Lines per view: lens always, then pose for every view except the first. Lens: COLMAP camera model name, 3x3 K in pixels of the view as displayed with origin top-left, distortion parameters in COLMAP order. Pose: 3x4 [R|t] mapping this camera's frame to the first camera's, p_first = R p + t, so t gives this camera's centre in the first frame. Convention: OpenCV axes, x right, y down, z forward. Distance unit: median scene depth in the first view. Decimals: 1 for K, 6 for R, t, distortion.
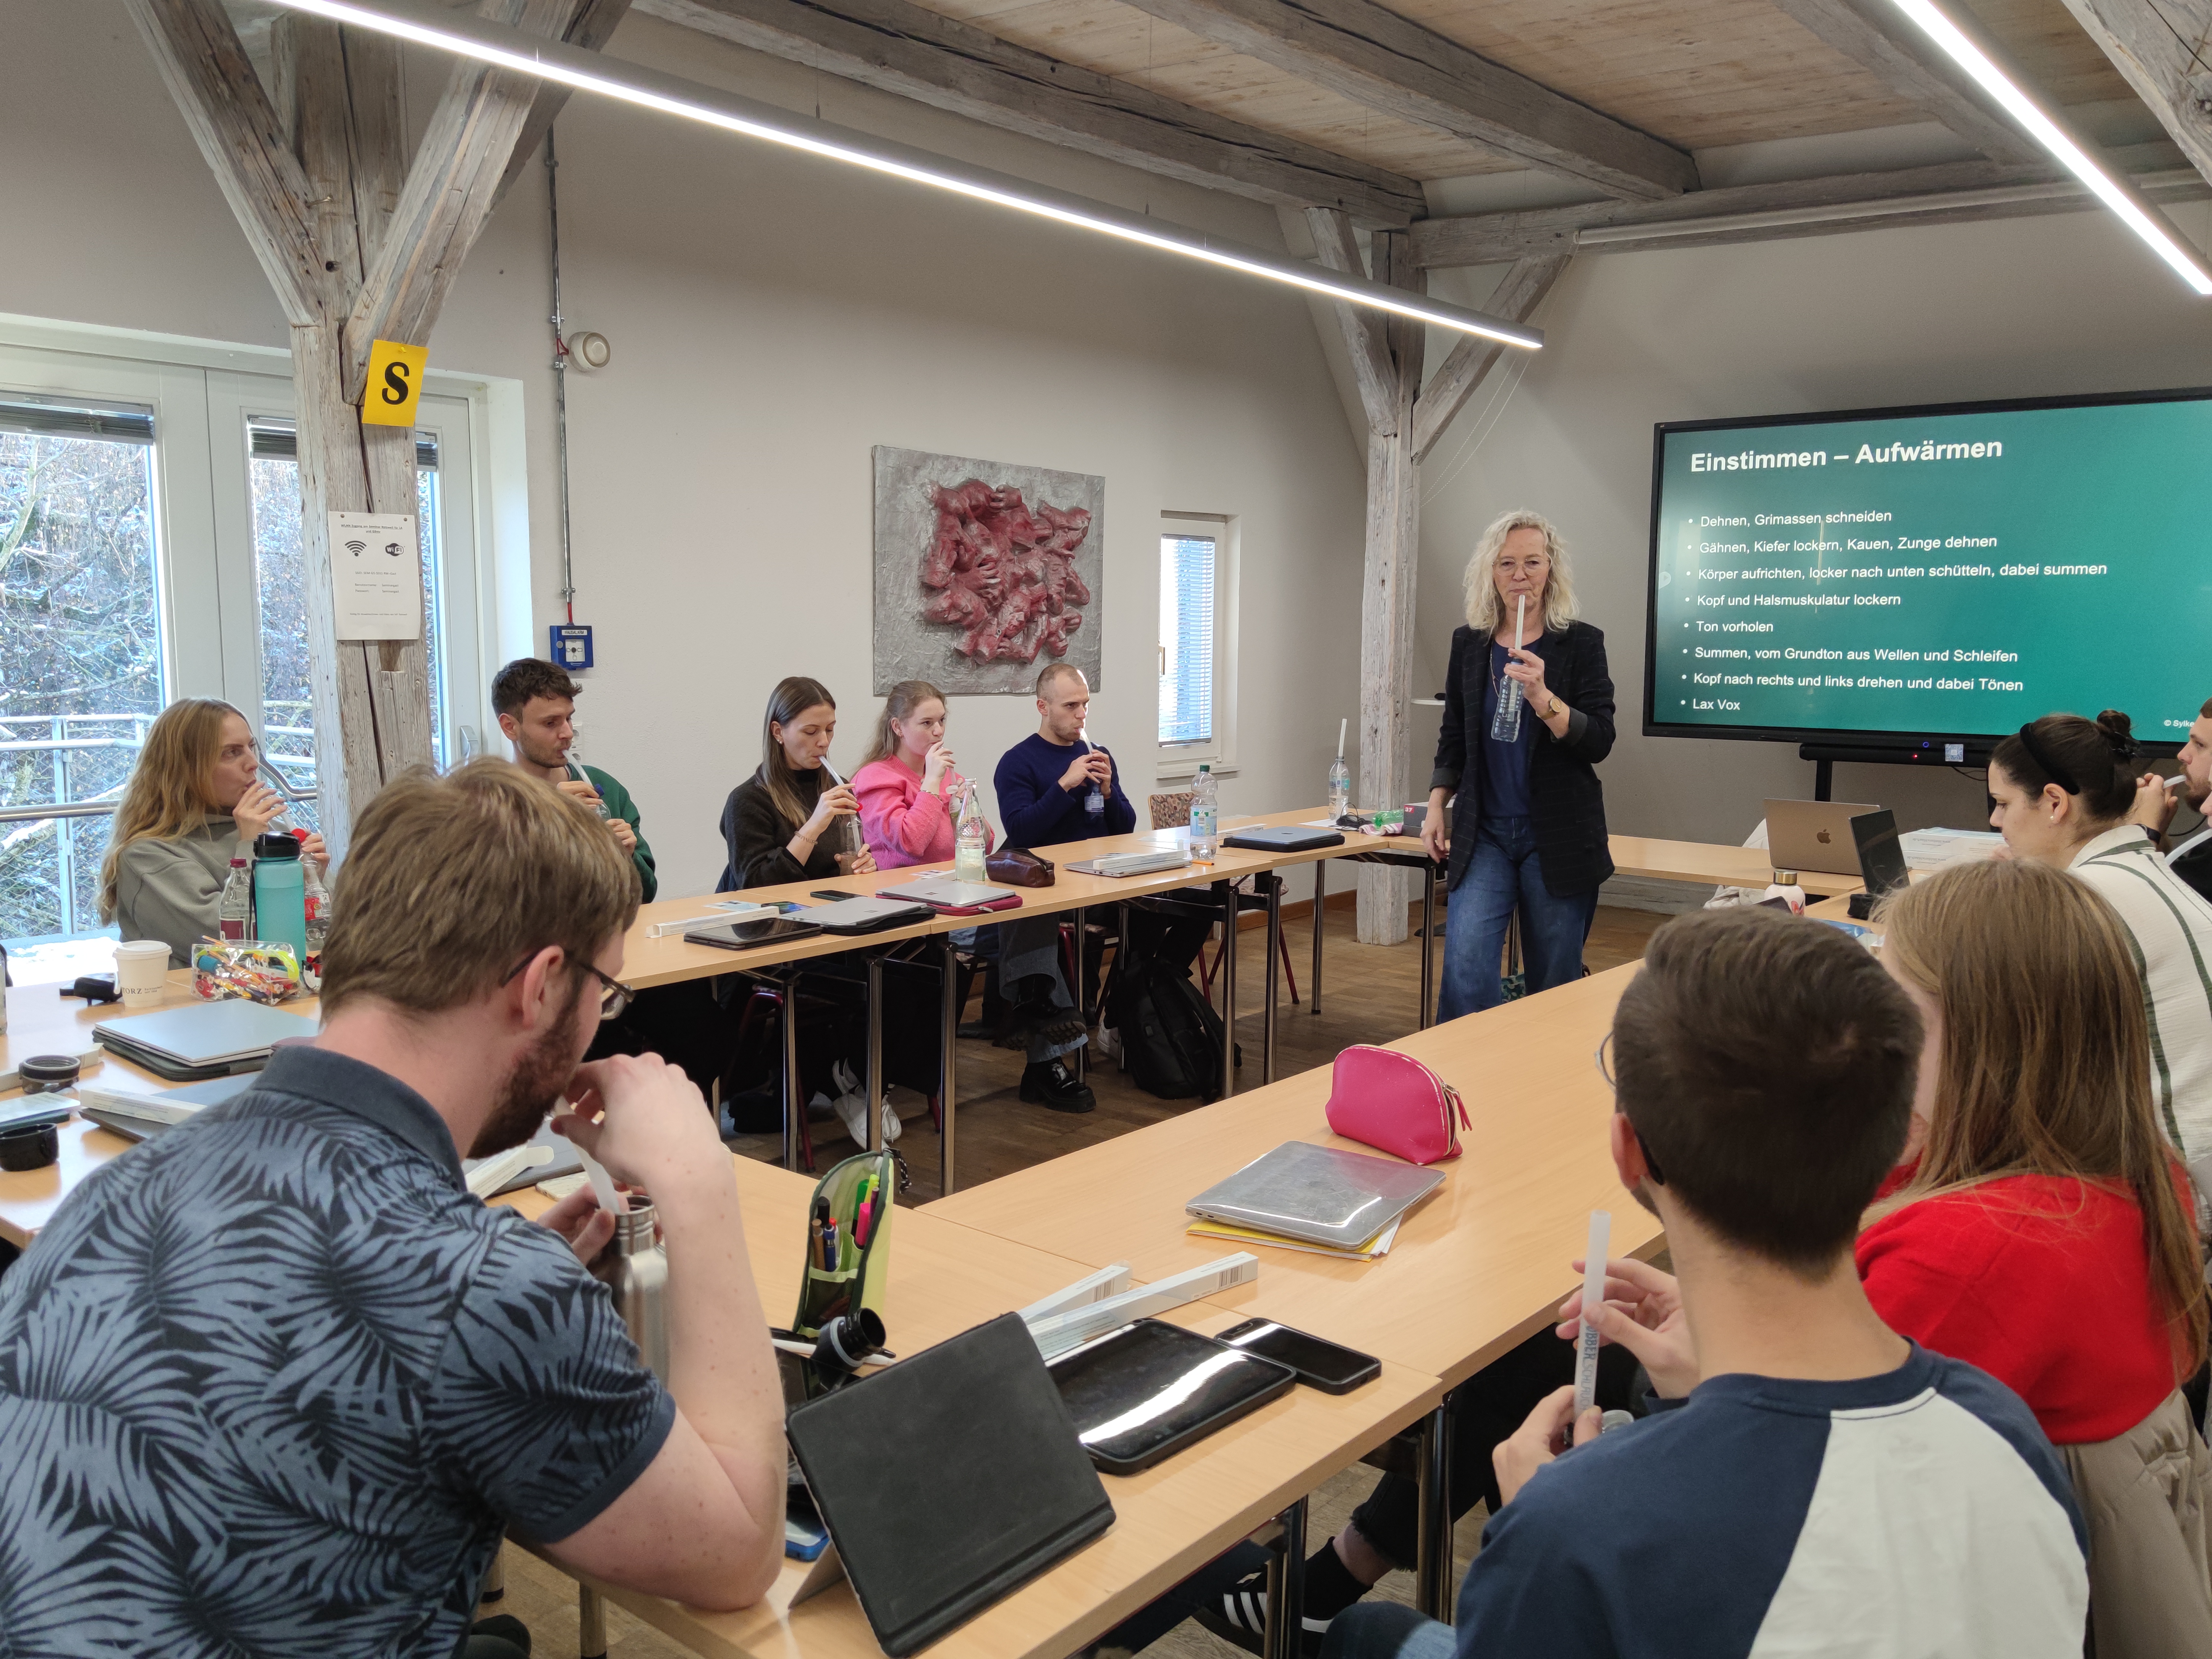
lens RADIAL K [[1712.8, 0, 1108.4], [0, 1712.8, 839.4], [0, 0, 1]] dist [0.060591, -0.004151]
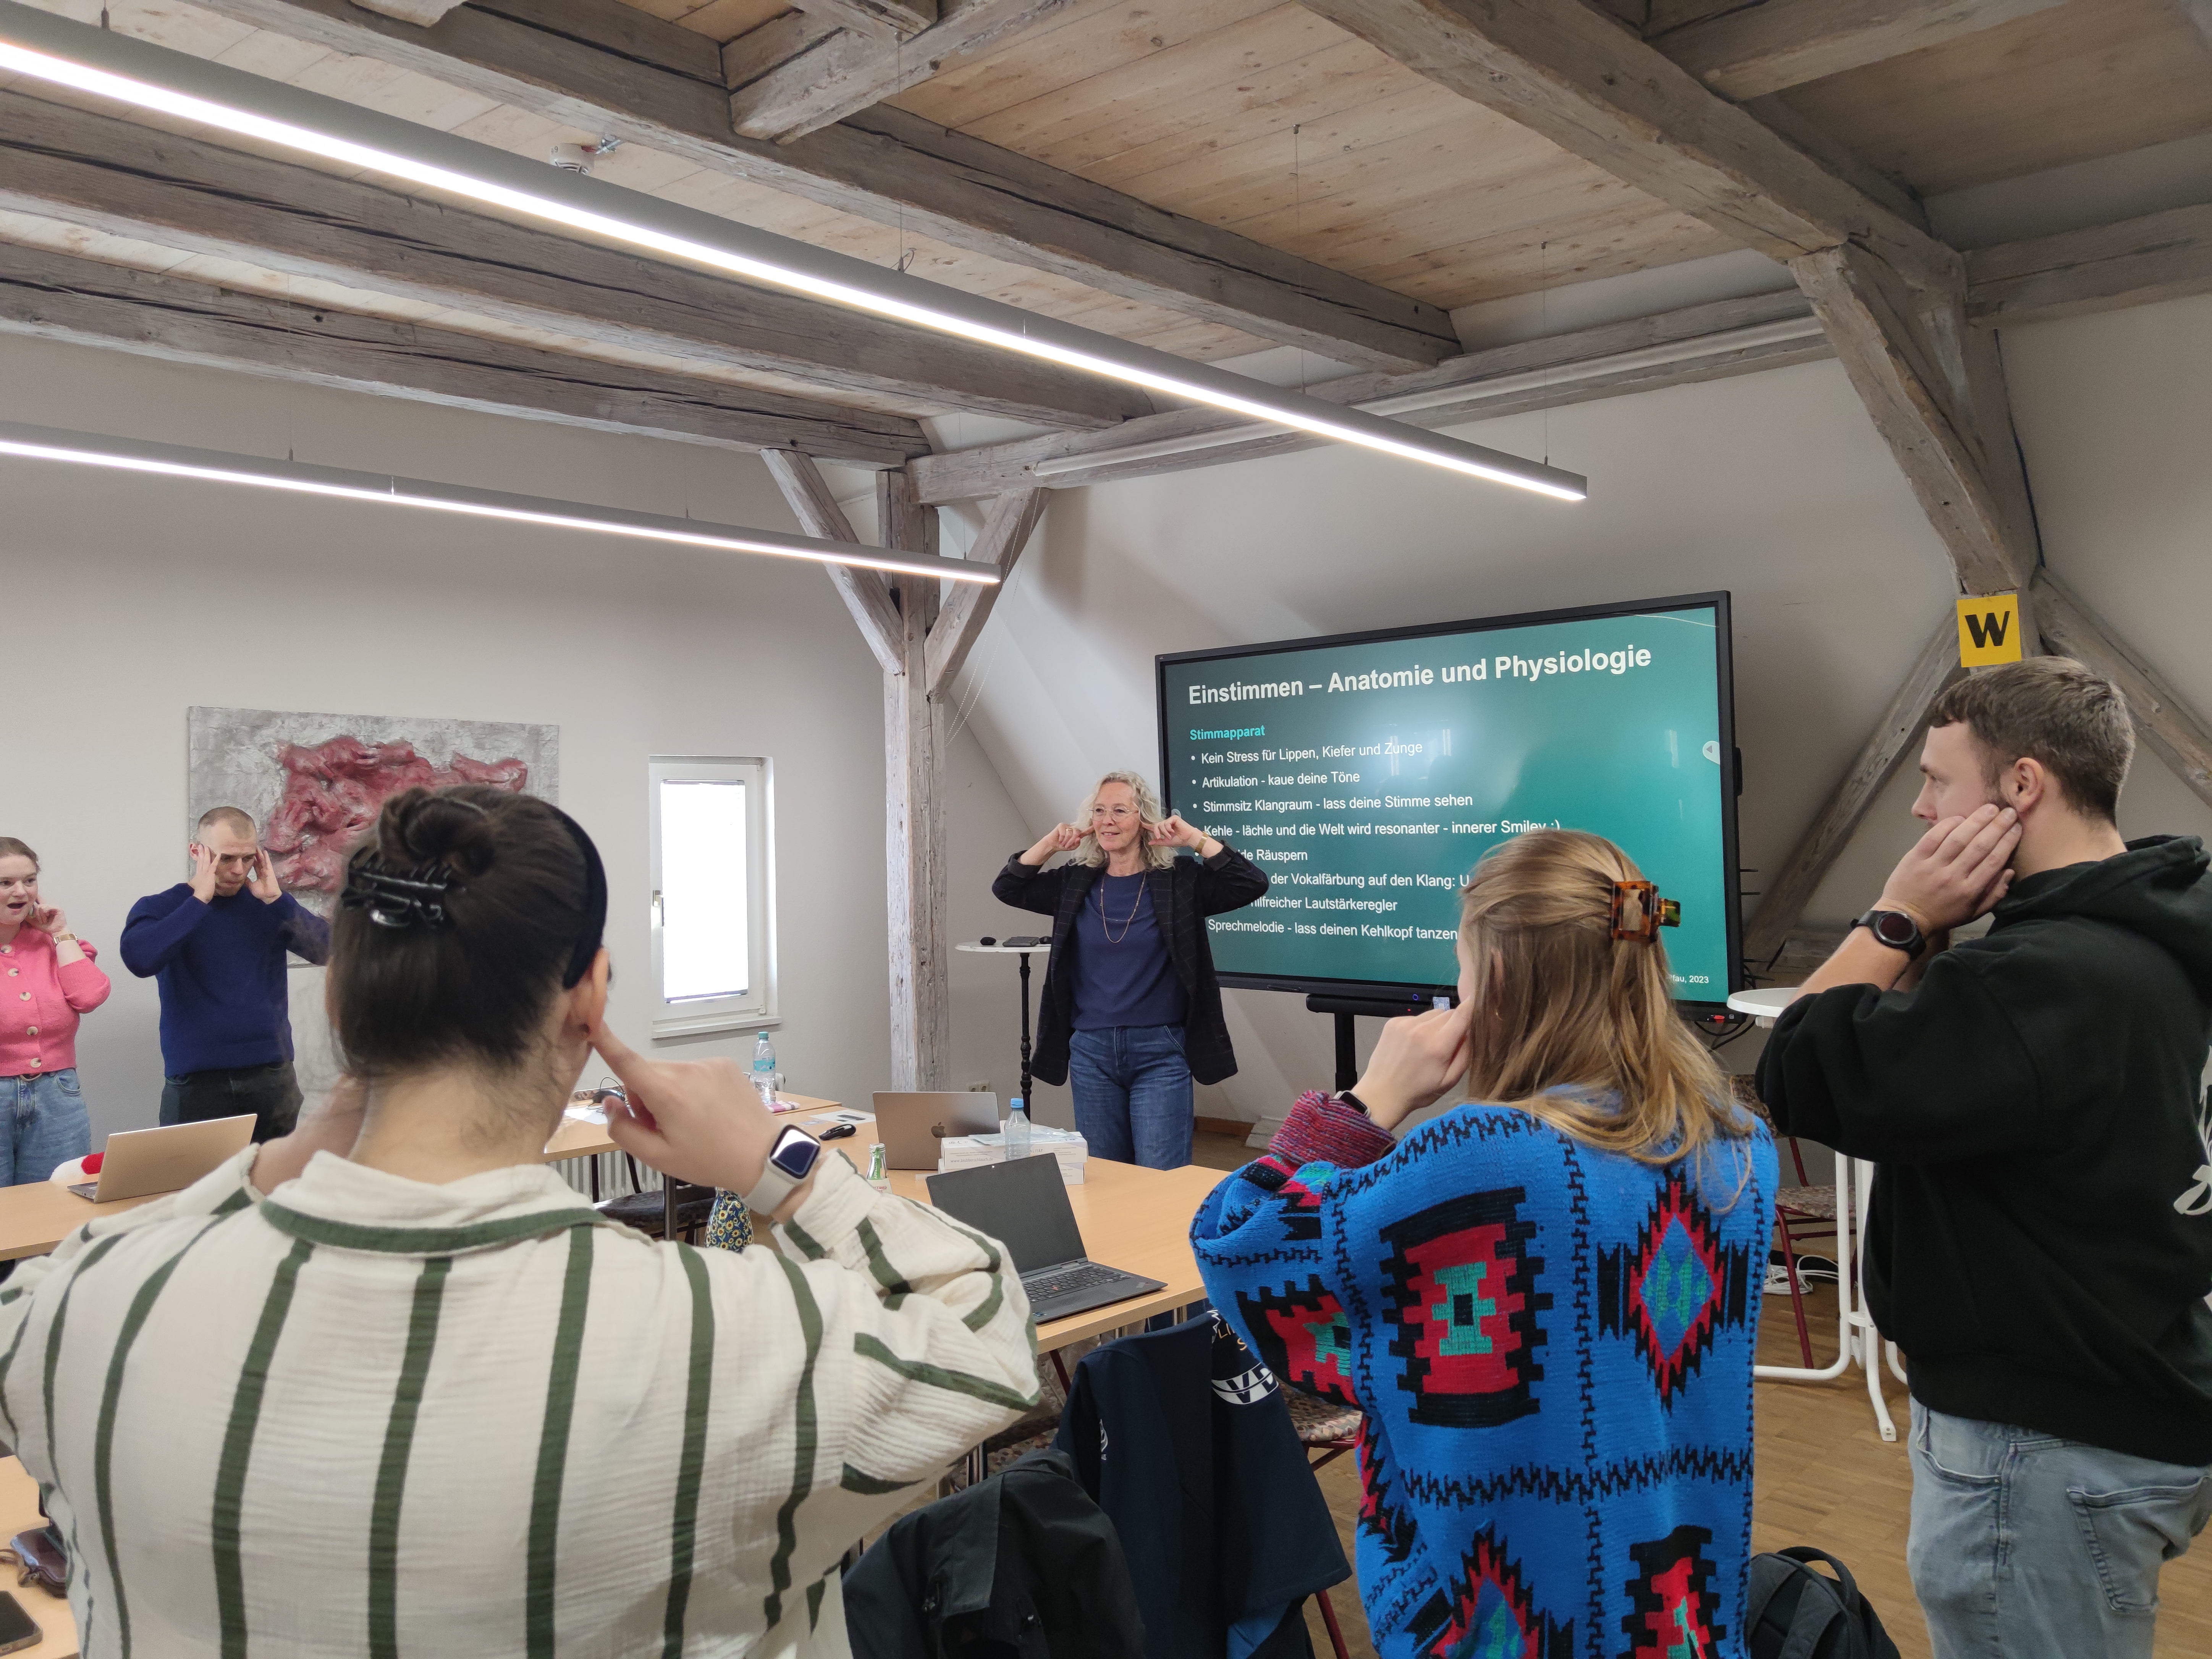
lens RADIAL K [[1568.3, 0, 1114.7], [0, 1568.3, 829.4], [0, 0, 1]] dist [0.021953, -0.004960]
pose [[0.996358, -0.023901, -0.081845, 0.413728], [0.013625, 0.992204, -0.123877, -0.045698], [0.084168, 0.122311, 0.988916, 0.185842]]
